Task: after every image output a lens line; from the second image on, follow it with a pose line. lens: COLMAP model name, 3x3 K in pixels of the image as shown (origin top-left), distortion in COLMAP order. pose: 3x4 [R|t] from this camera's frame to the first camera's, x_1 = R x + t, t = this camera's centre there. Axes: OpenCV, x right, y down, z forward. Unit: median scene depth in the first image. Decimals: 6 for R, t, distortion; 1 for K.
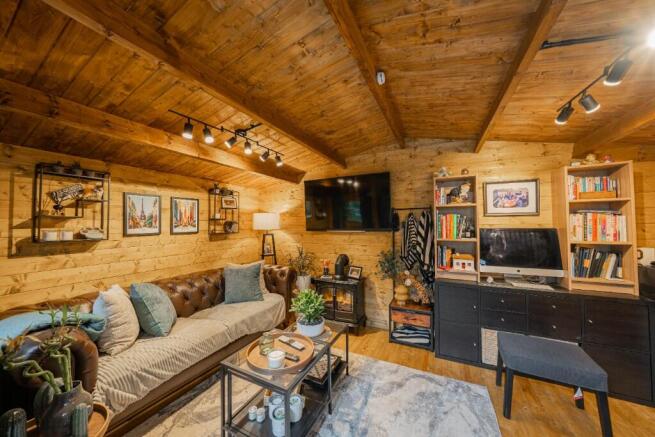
lens RADIAL K [[225.1, 0, 327.8], [0, 225.1, 217.0], [0, 0, 1]] dist [-0.030331, 0.006248]
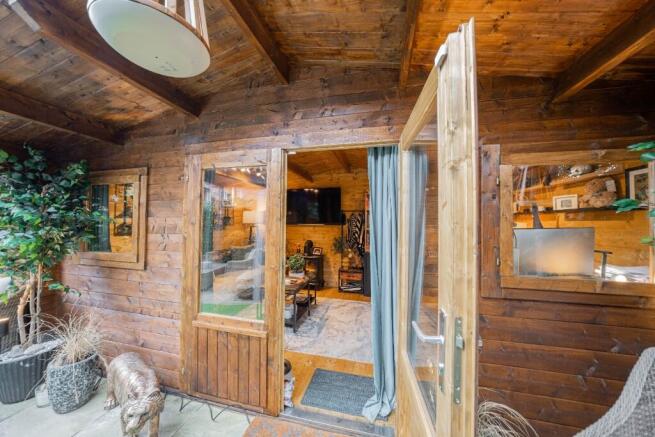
lens RADIAL K [[225.1, 0, 327.8], [0, 225.1, 217.0], [0, 0, 1]] dist [-0.030331, 0.006248]
pose [[0.976154, 0.019871, 0.216168, -0.155860], [-0.021297, 0.999764, 0.004268, 0.004414], [-0.216032, -0.008770, 0.976347, -0.548870]]
